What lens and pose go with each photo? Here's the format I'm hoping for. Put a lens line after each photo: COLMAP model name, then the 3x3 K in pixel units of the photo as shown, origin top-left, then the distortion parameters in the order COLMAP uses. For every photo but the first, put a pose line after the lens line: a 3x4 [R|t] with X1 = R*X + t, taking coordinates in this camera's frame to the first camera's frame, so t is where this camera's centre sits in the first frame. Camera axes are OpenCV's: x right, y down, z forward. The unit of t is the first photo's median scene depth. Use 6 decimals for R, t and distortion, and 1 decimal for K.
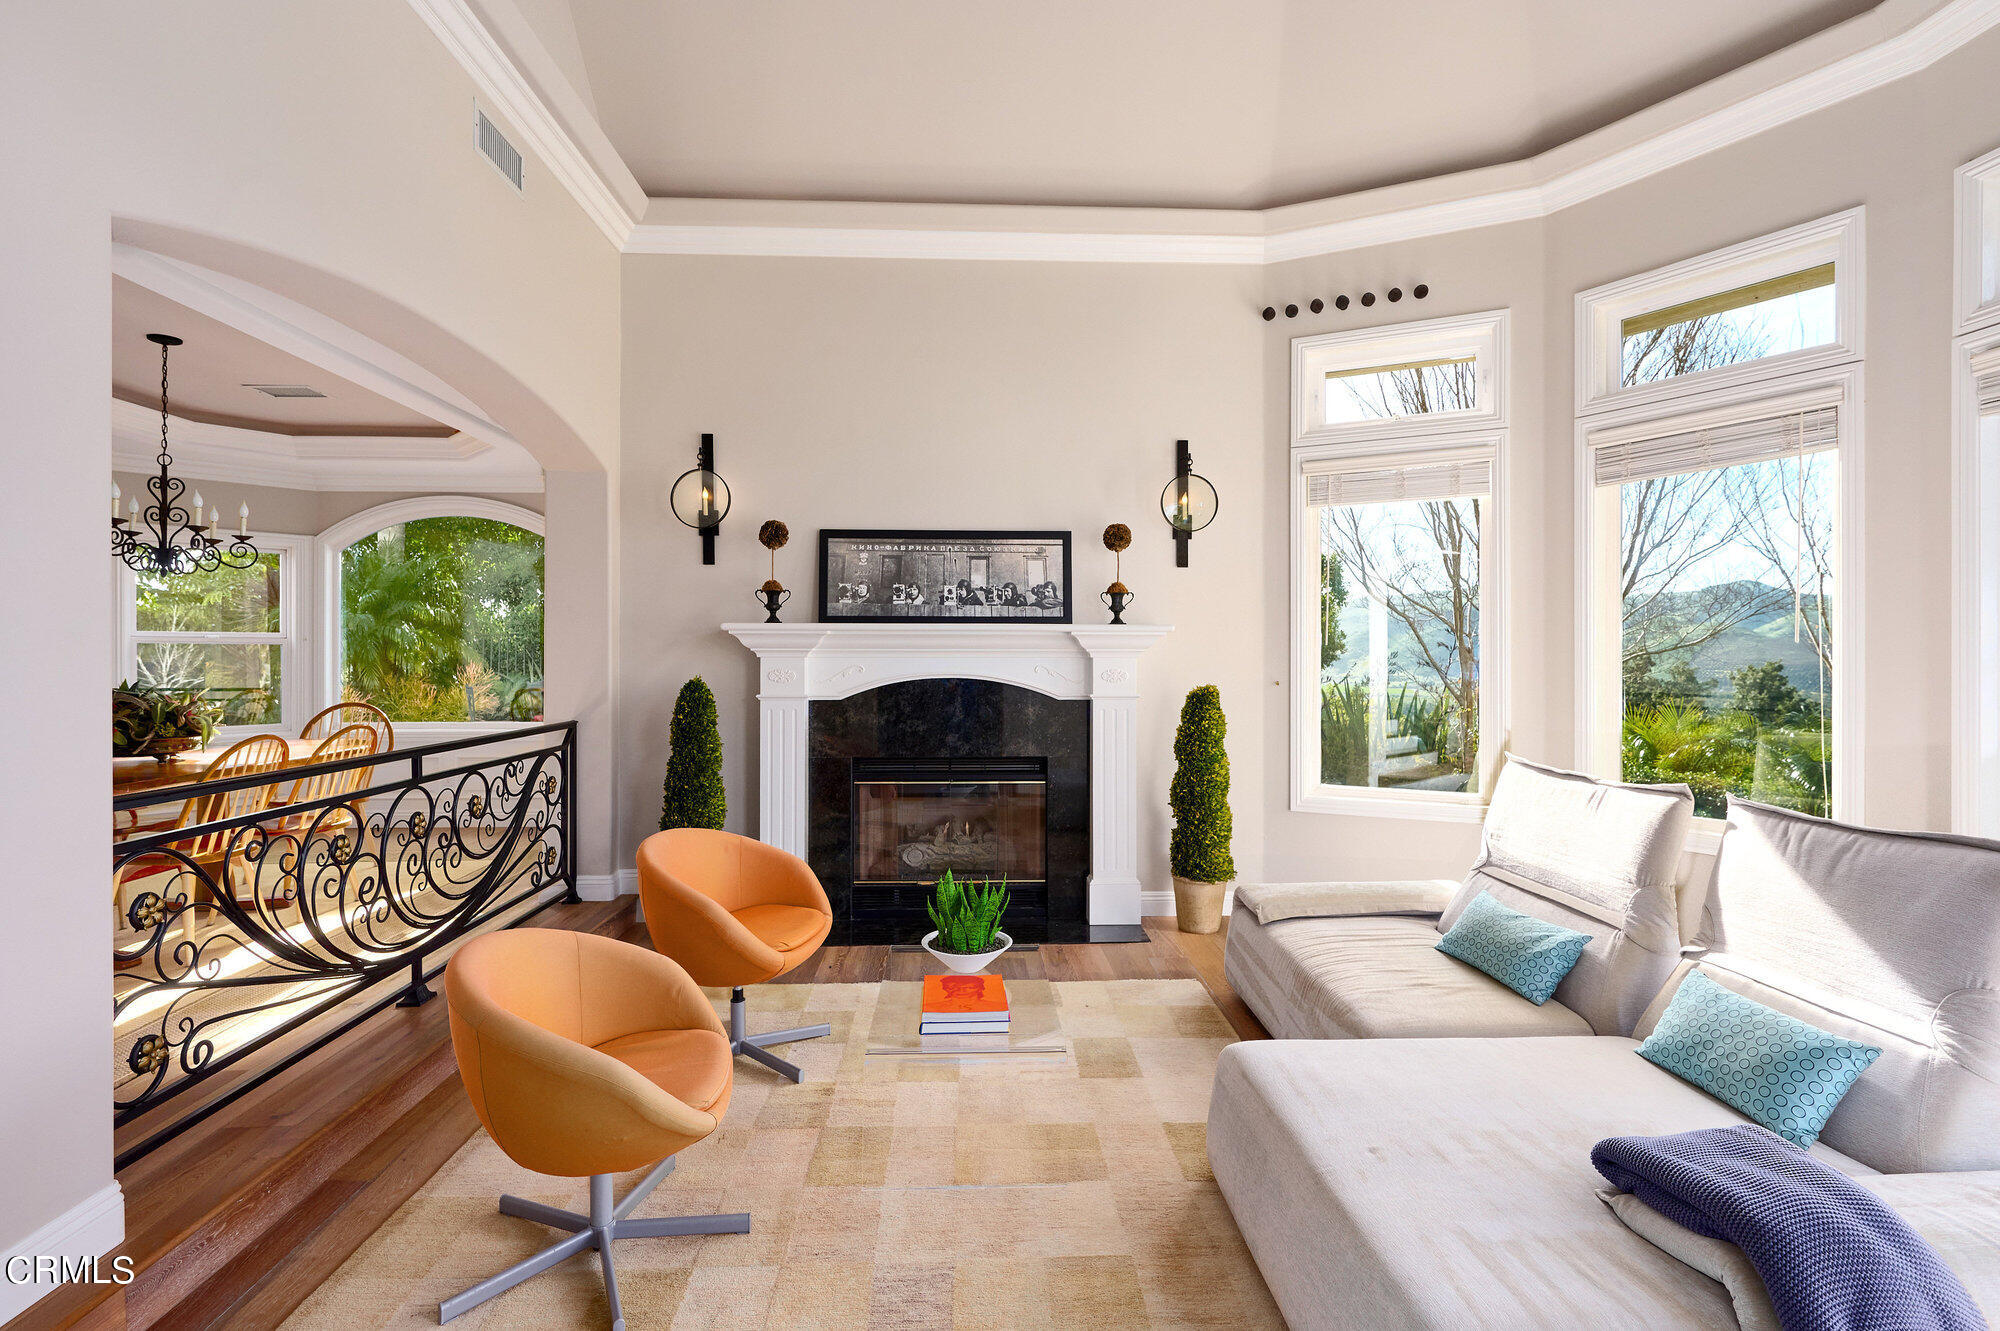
lens RADIAL K [[891.6, 0, 998.9], [0, 891.6, 658.0], [0, 0, 1]] dist [-0.001274, 0.000891]
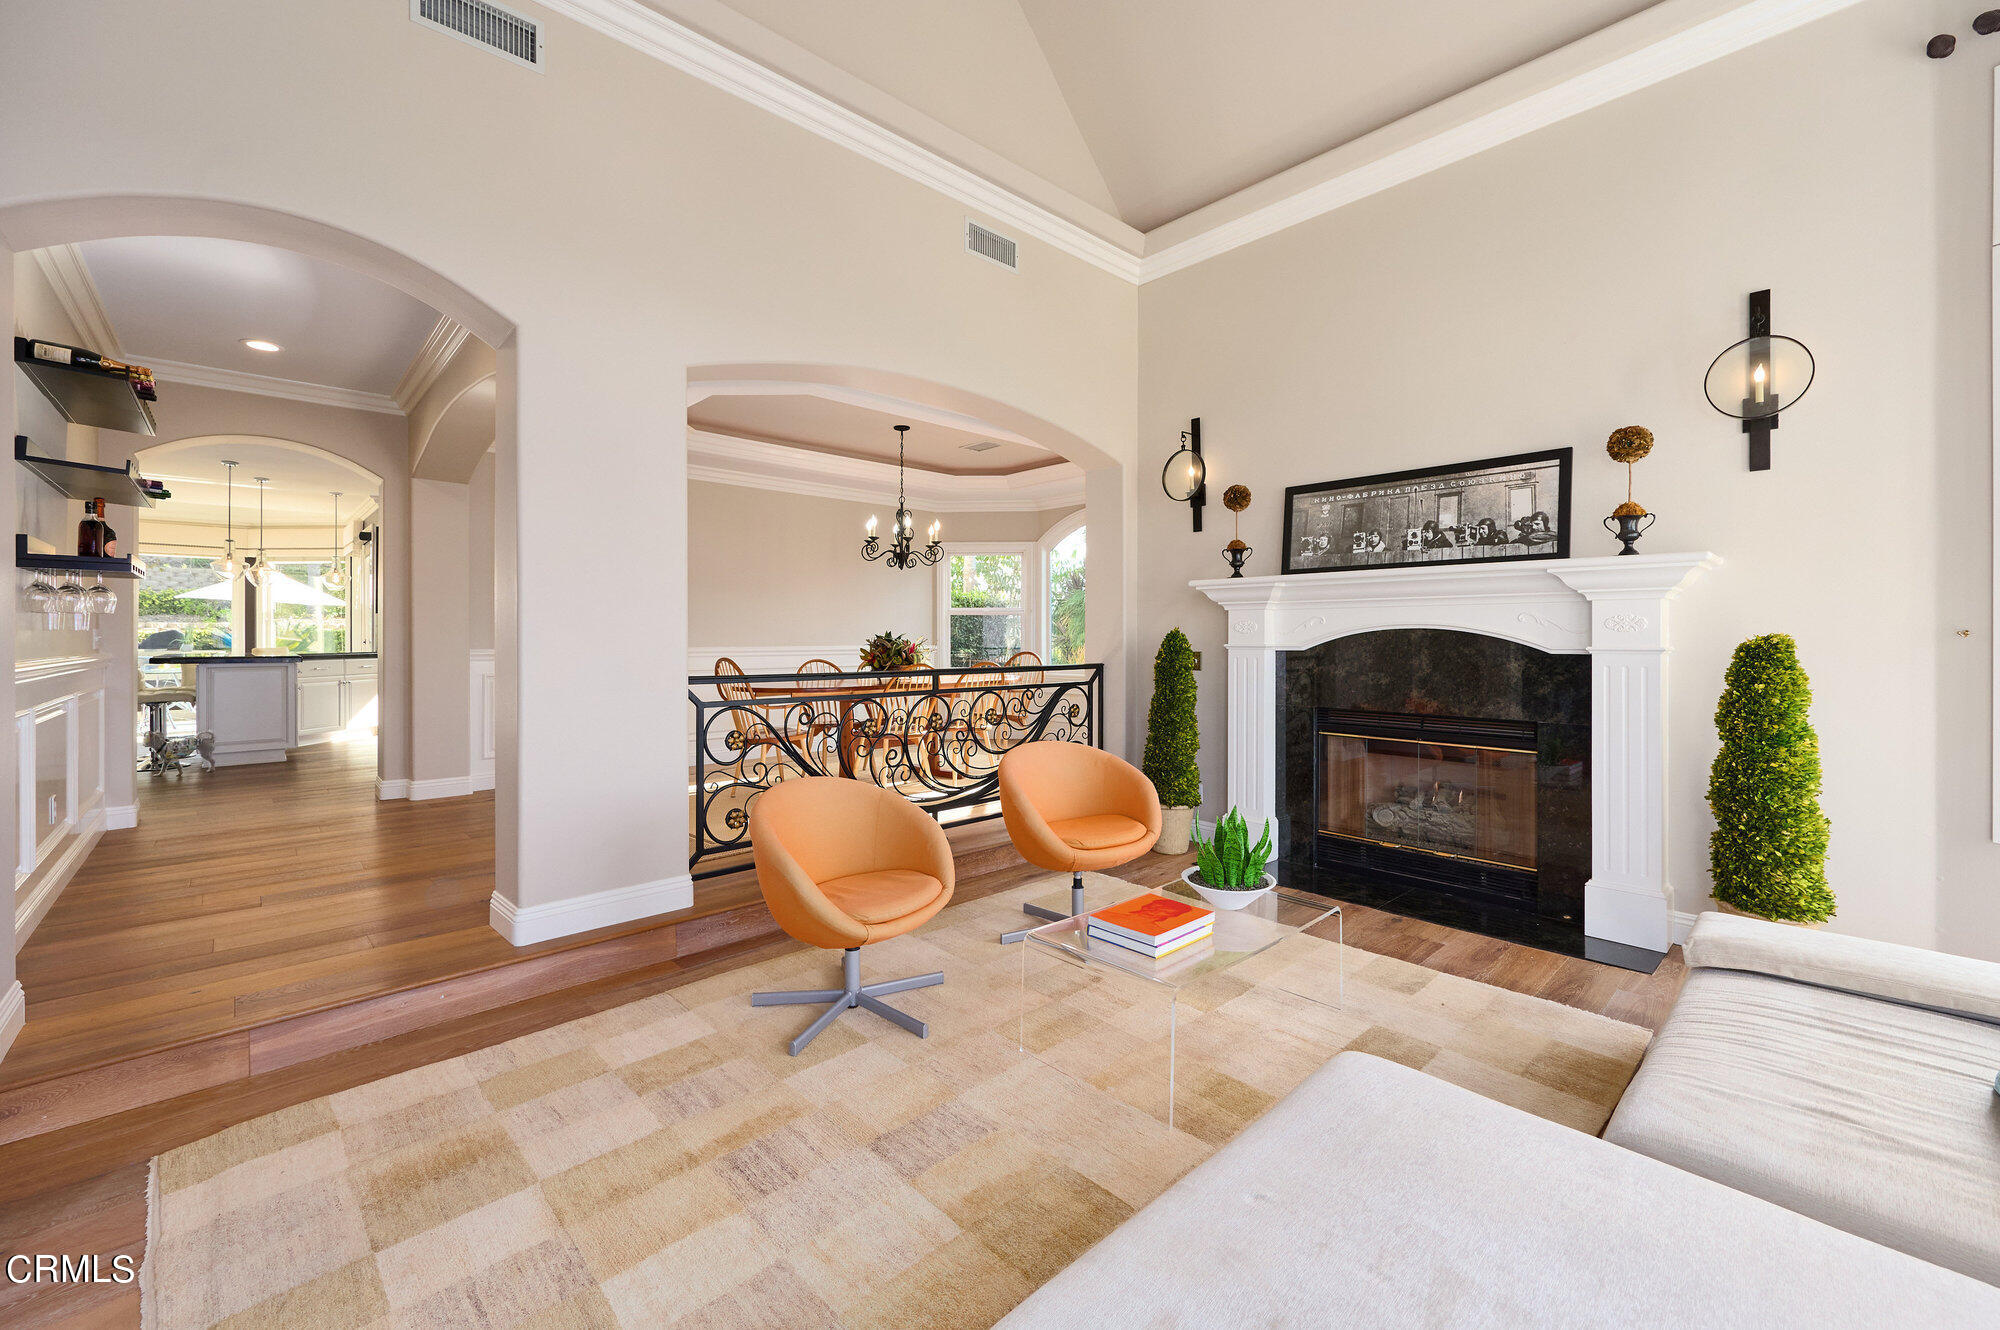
lens RADIAL K [[801.4, 0, 1056.4], [0, 801.4, 636.4], [0, 0, 1]] dist [0.002823, -0.000380]
pose [[0.676797, -0.003196, -0.736162, 0.312077], [0.000551, 0.999992, -0.003836, 0.034436], [0.736169, 0.002191, 0.676794, 0.165233]]
